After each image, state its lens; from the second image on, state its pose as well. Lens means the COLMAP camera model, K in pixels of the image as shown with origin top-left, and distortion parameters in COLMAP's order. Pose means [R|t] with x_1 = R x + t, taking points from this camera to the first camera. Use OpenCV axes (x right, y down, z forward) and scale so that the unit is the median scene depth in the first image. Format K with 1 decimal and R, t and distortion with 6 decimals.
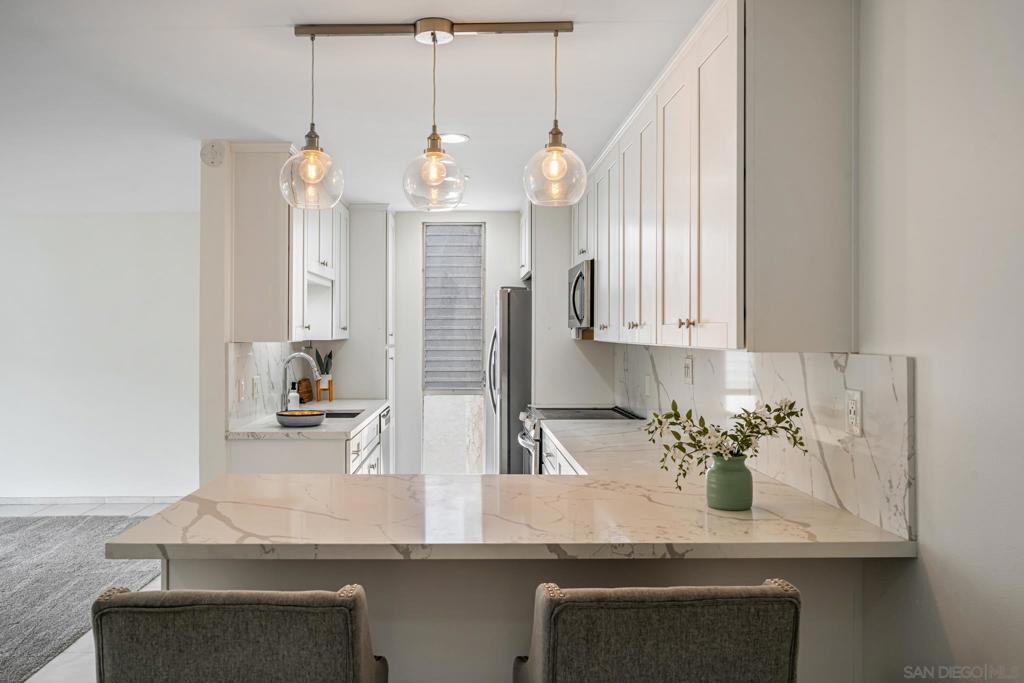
lens RADIAL K [[782.9, 0, 470.7], [0, 782.9, 322.3], [0, 0, 1]] dist [0.005849, 0.004814]
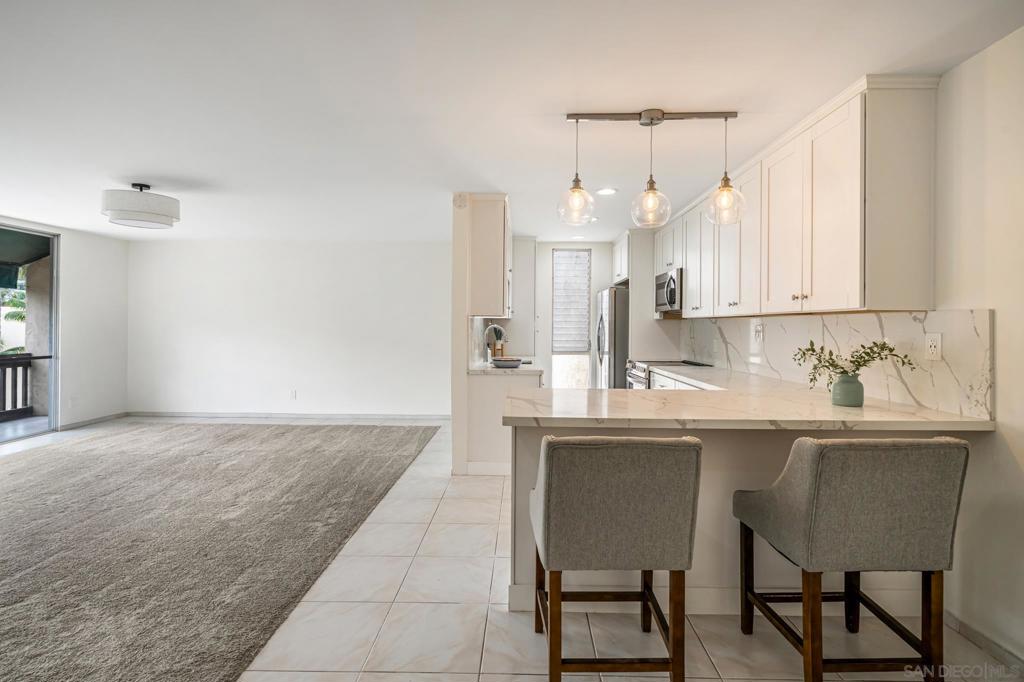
lens RADIAL K [[481.6, 0, 516.2], [0, 481.6, 322.8], [0, 0, 1]] dist [-0.000017, 0.000620]
pose [[0.999829, 0.008273, -0.016569, -0.341613], [-0.008184, 0.999952, 0.005455, 0.062057], [0.016613, -0.005319, 0.999848, -0.019578]]
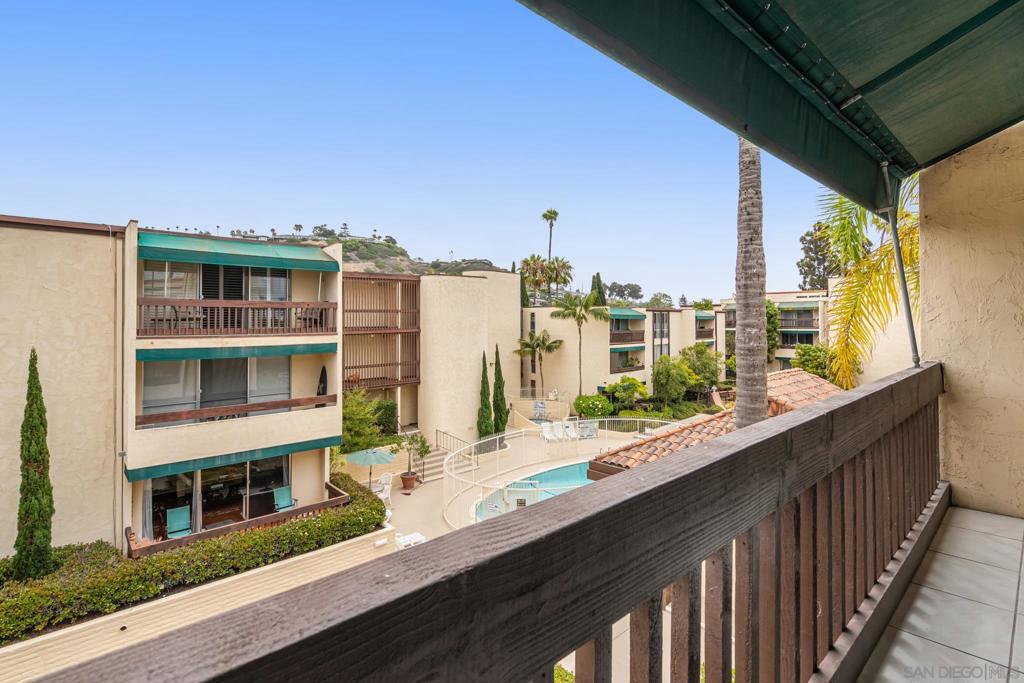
lens RADIAL K [[487.7, 0, 514.1], [0, 487.7, 317.7], [0, 0, 1]] dist [-0.001369, 0.000023]
pose [[0.669520, -0.010279, -0.742723, -3.048674], [0.014036, 0.999901, -0.001186, 0.146941], [0.742662, -0.009630, 0.669598, 1.055422]]
